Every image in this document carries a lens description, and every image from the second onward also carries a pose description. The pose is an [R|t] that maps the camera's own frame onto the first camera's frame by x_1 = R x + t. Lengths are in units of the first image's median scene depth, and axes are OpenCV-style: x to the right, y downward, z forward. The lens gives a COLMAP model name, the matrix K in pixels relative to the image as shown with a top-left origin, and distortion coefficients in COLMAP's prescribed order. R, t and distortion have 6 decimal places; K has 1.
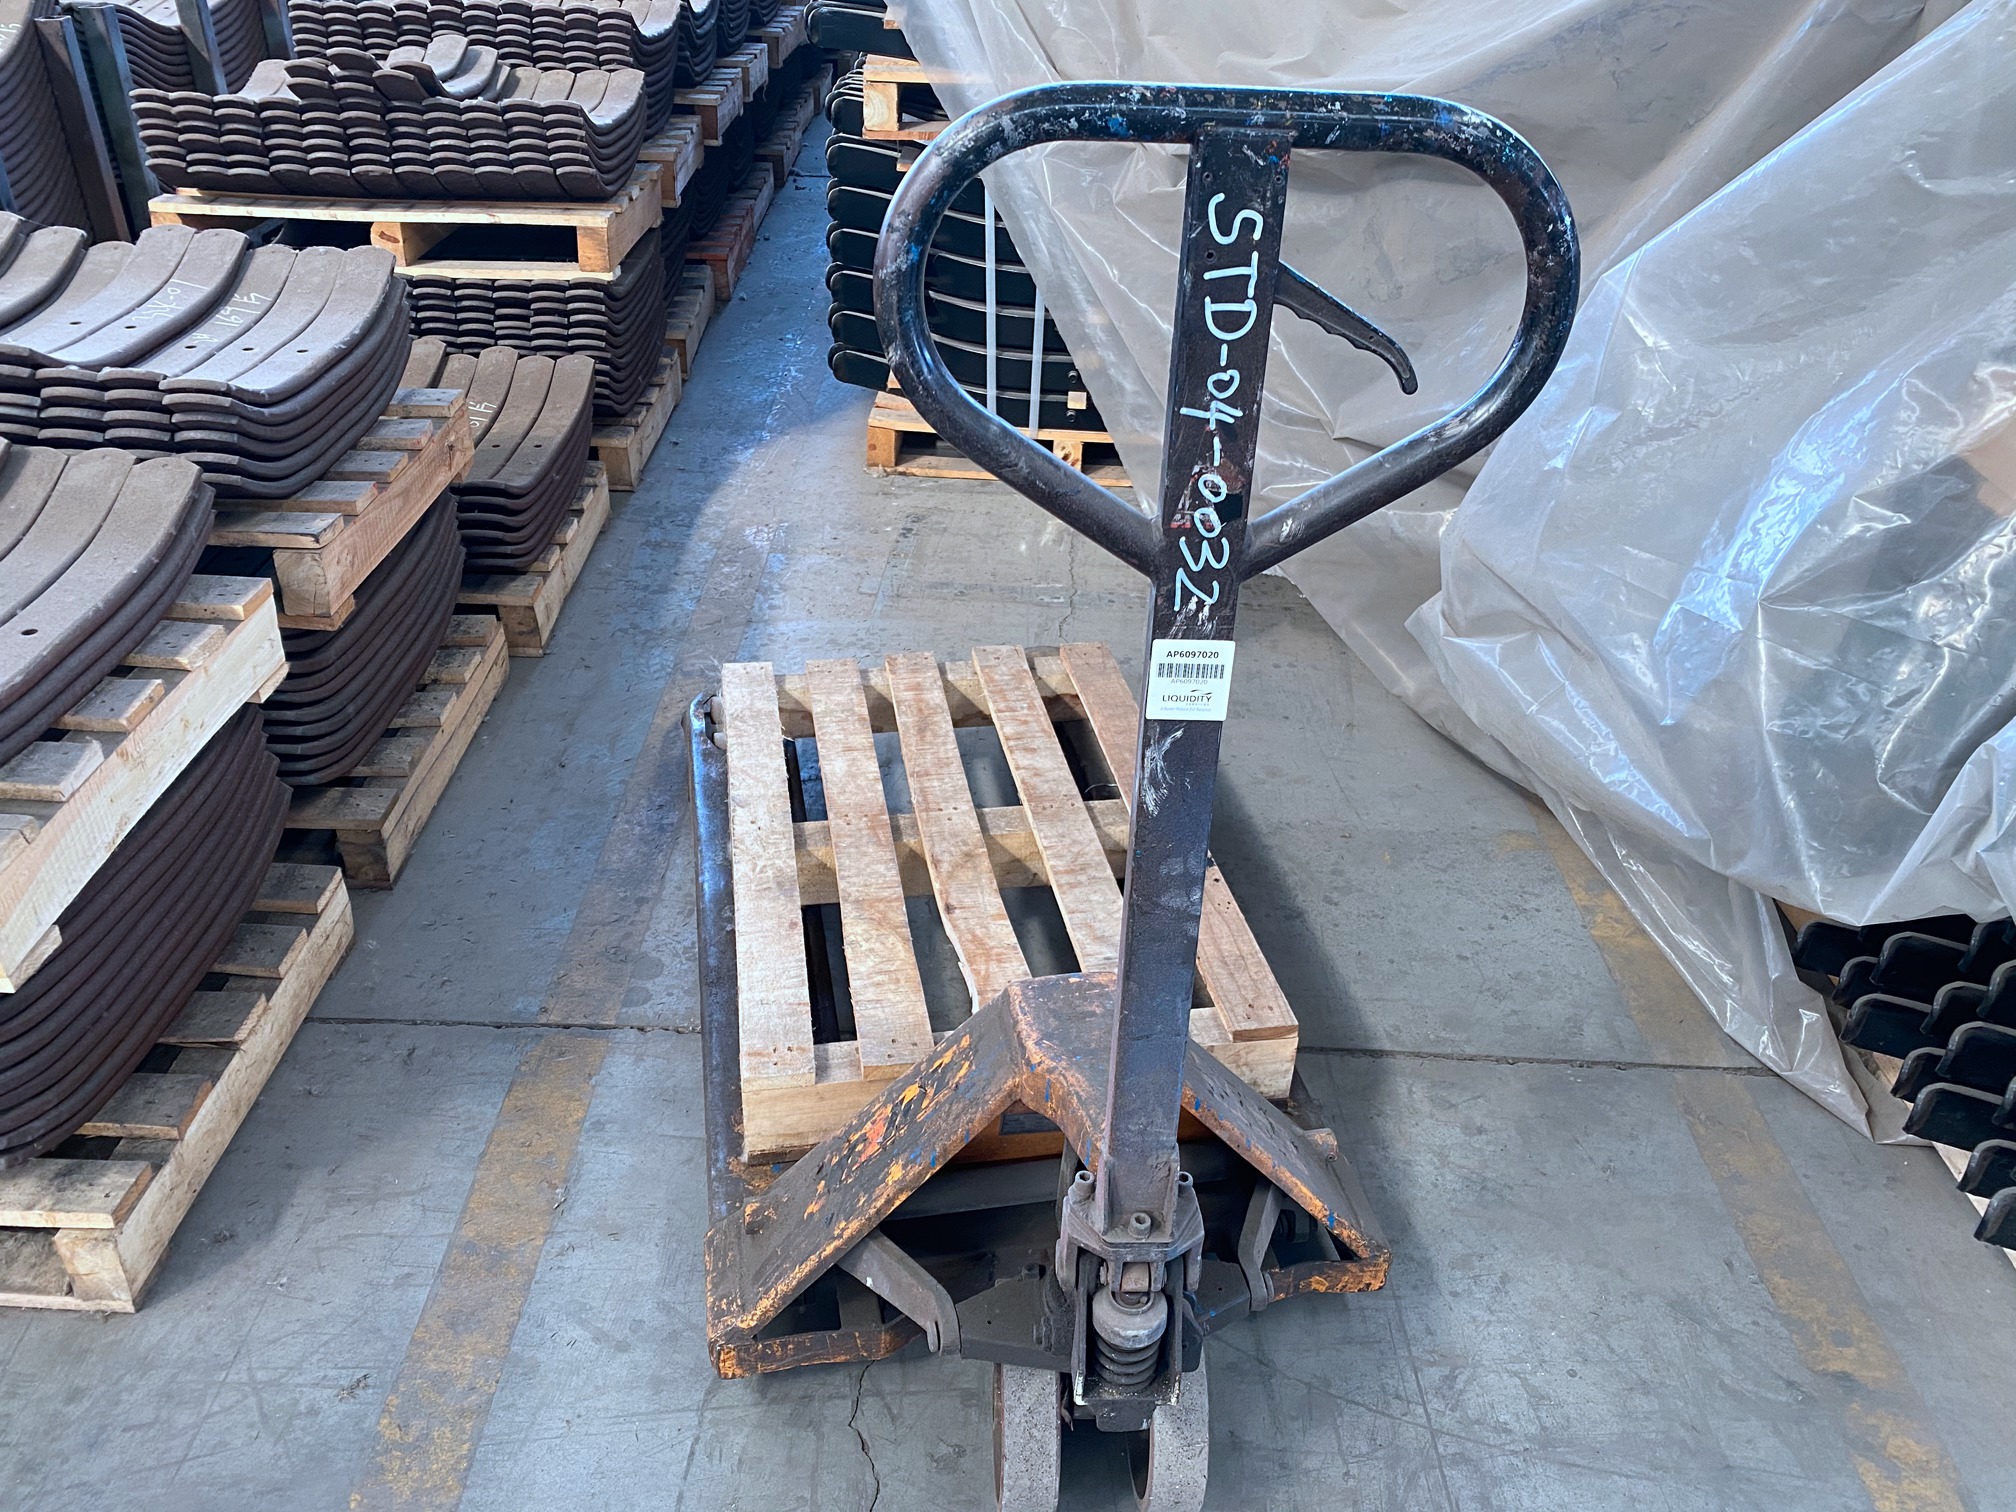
lens RADIAL K [[1542.8, 0, 1005.4], [0, 1542.8, 762.6], [0, 0, 1]] dist [0.017745, -0.020962]
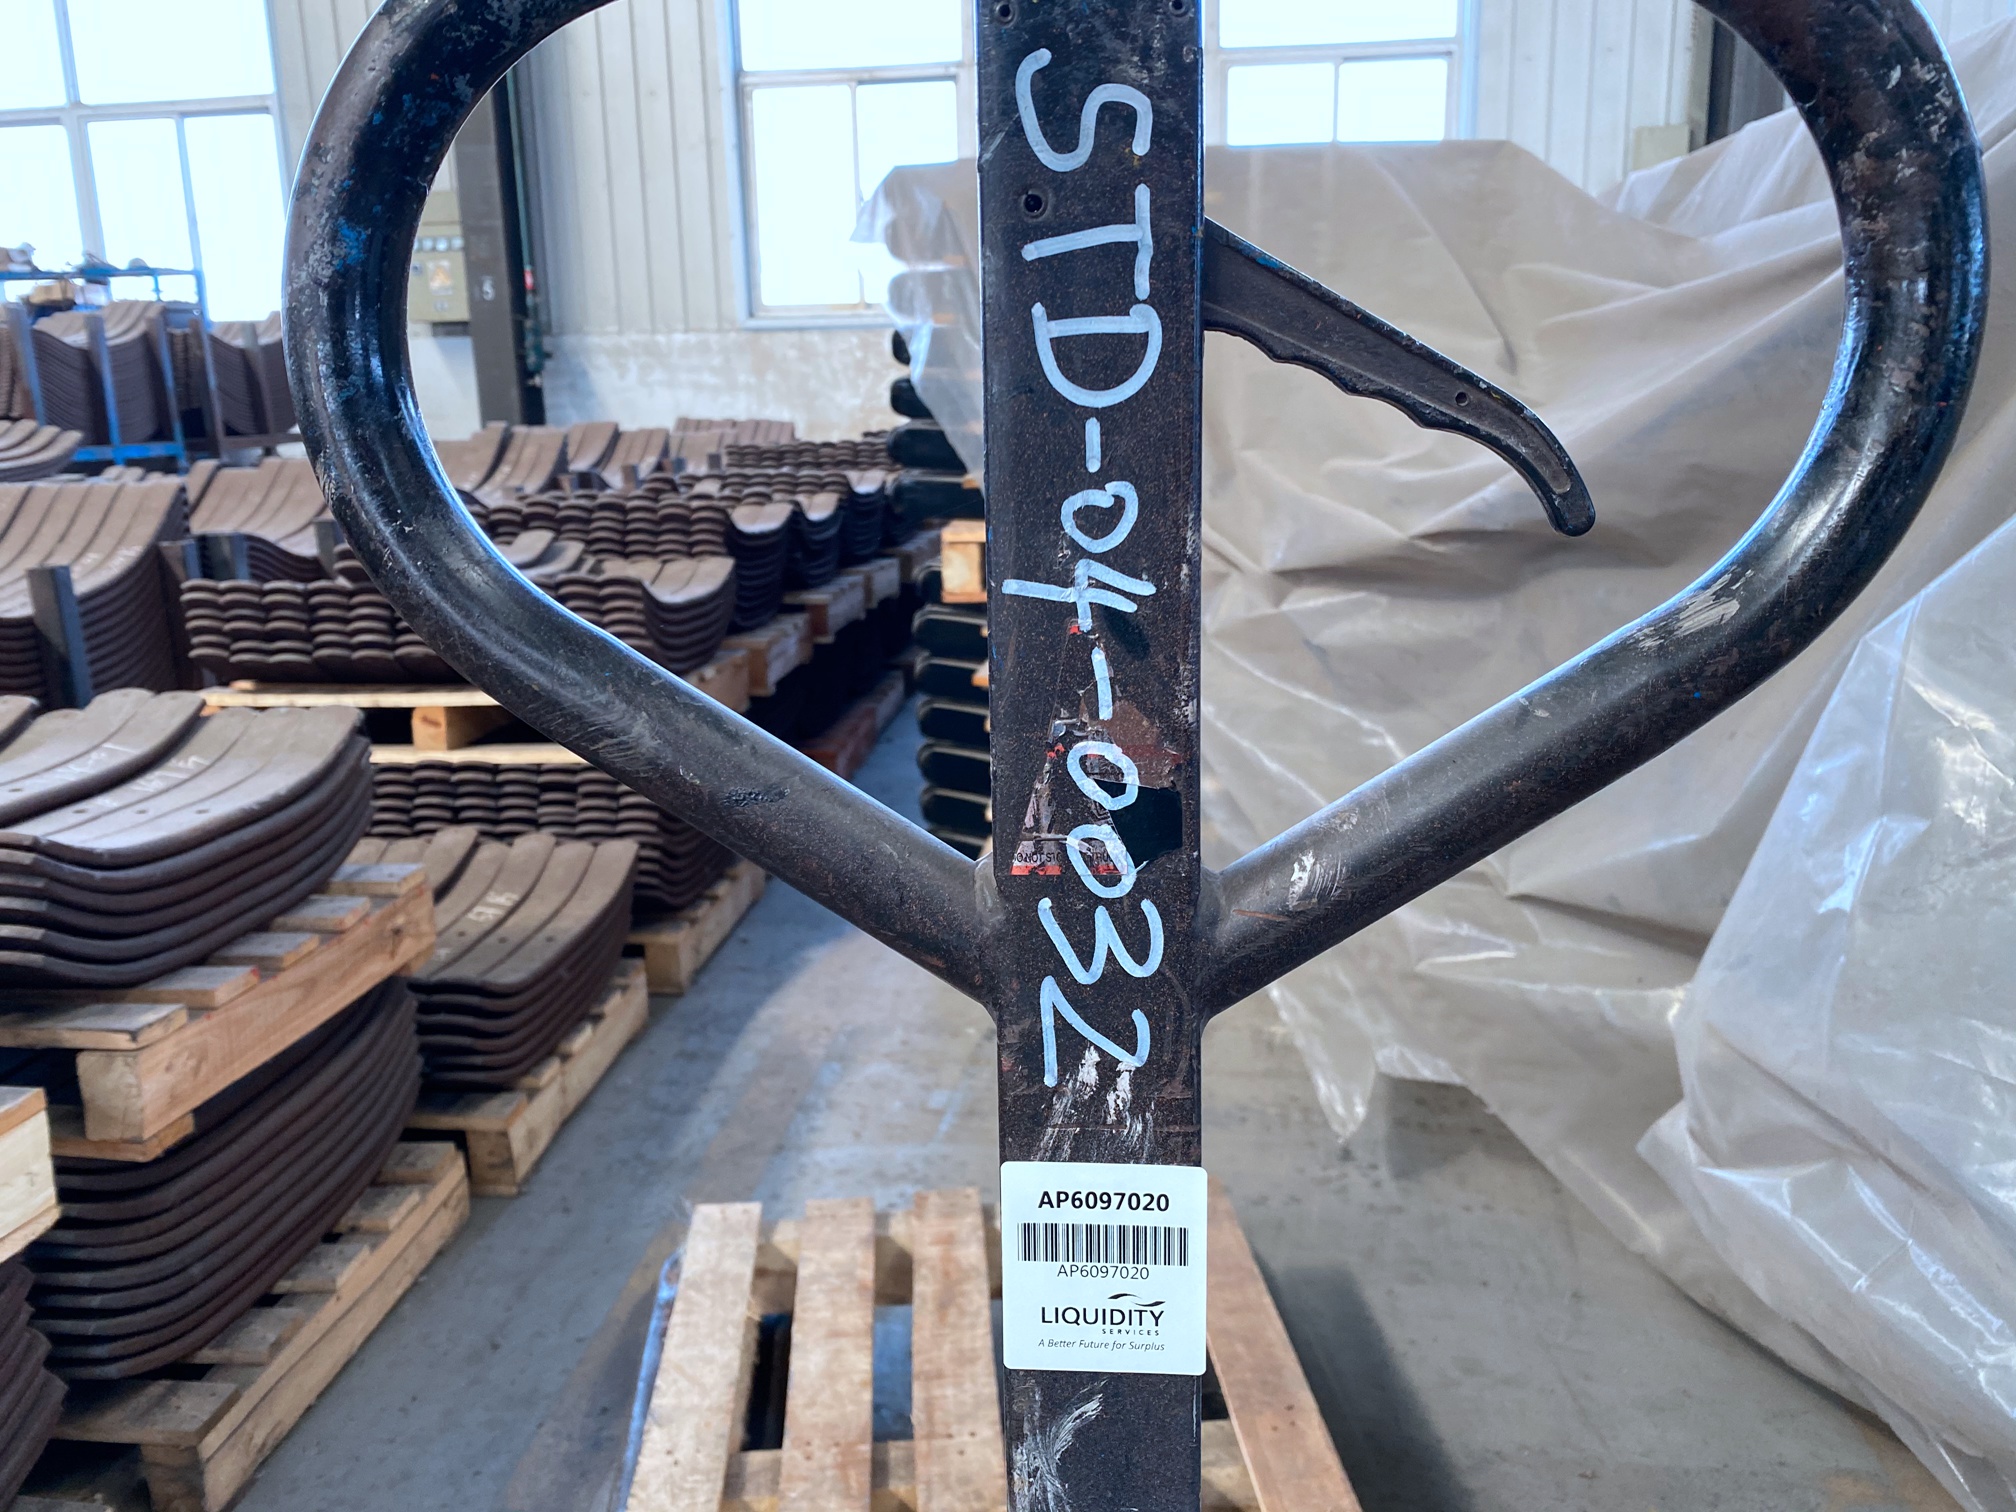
lens RADIAL K [[1542.8, 0, 1011.4], [0, 1542.8, 749.9], [0, 0, 1]] dist [0.017745, -0.020962]
pose [[0.992807, -0.032415, -0.115252, 0.067341], [-0.008785, 0.940332, -0.340145, -0.019801], [0.119401, 0.338711, 0.933284, 0.263321]]
